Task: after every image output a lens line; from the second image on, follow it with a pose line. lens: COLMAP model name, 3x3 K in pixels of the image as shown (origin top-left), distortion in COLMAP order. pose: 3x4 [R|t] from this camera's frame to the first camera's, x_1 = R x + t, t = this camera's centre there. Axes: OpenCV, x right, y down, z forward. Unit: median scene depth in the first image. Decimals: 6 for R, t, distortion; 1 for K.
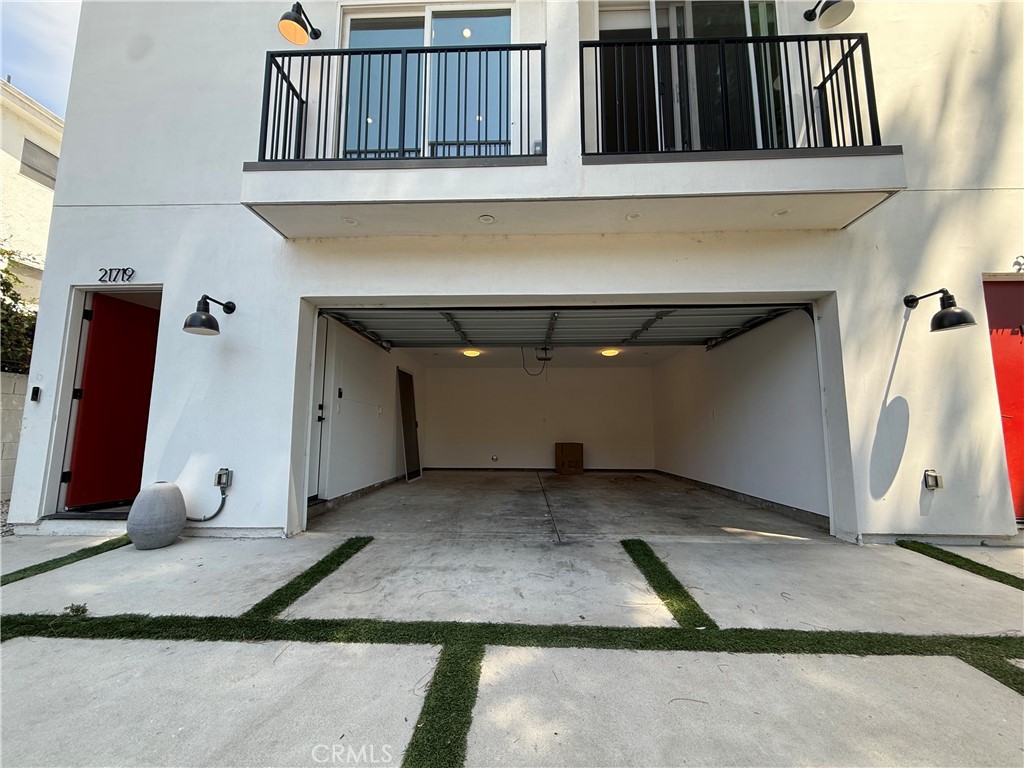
lens RADIAL K [[408.2, 0, 508.4], [0, 408.2, 382.3], [0, 0, 1]] dist [-0.000933, 0.000234]
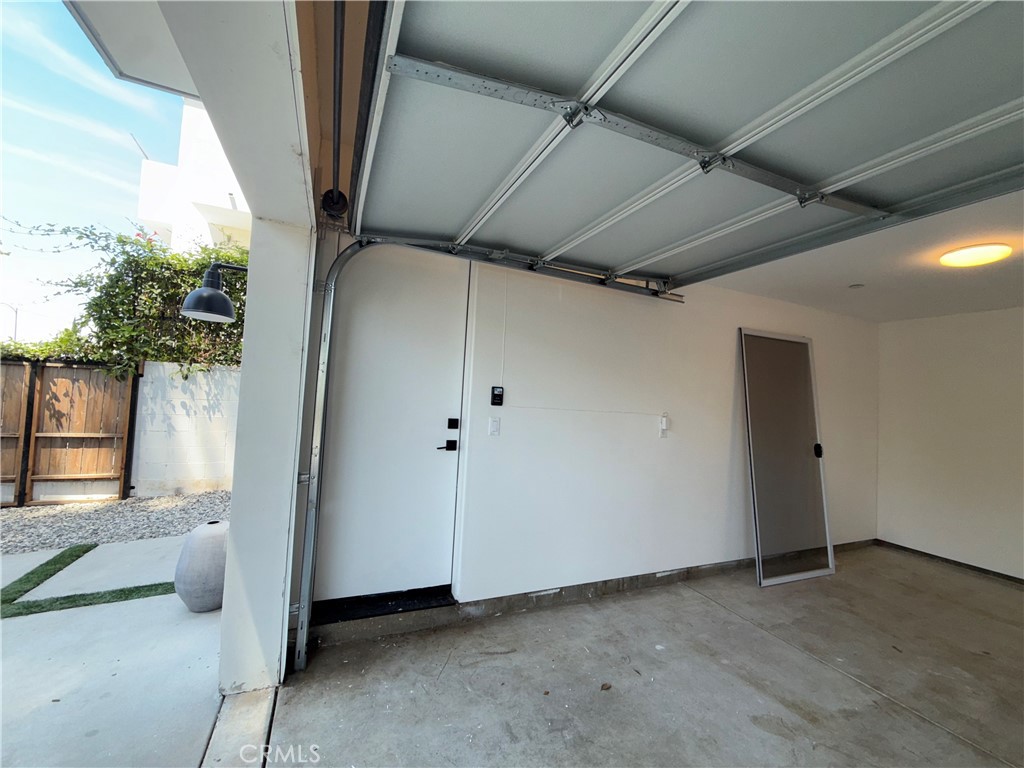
lens RADIAL K [[408.2, 0, 508.4], [0, 408.2, 382.3], [0, 0, 1]] dist [-0.000933, 0.000234]
pose [[0.440451, -0.010603, -0.897714, 0.055912], [0.056890, 0.998250, 0.016121, 0.001891], [0.895973, -0.058171, 0.440283, 0.822792]]
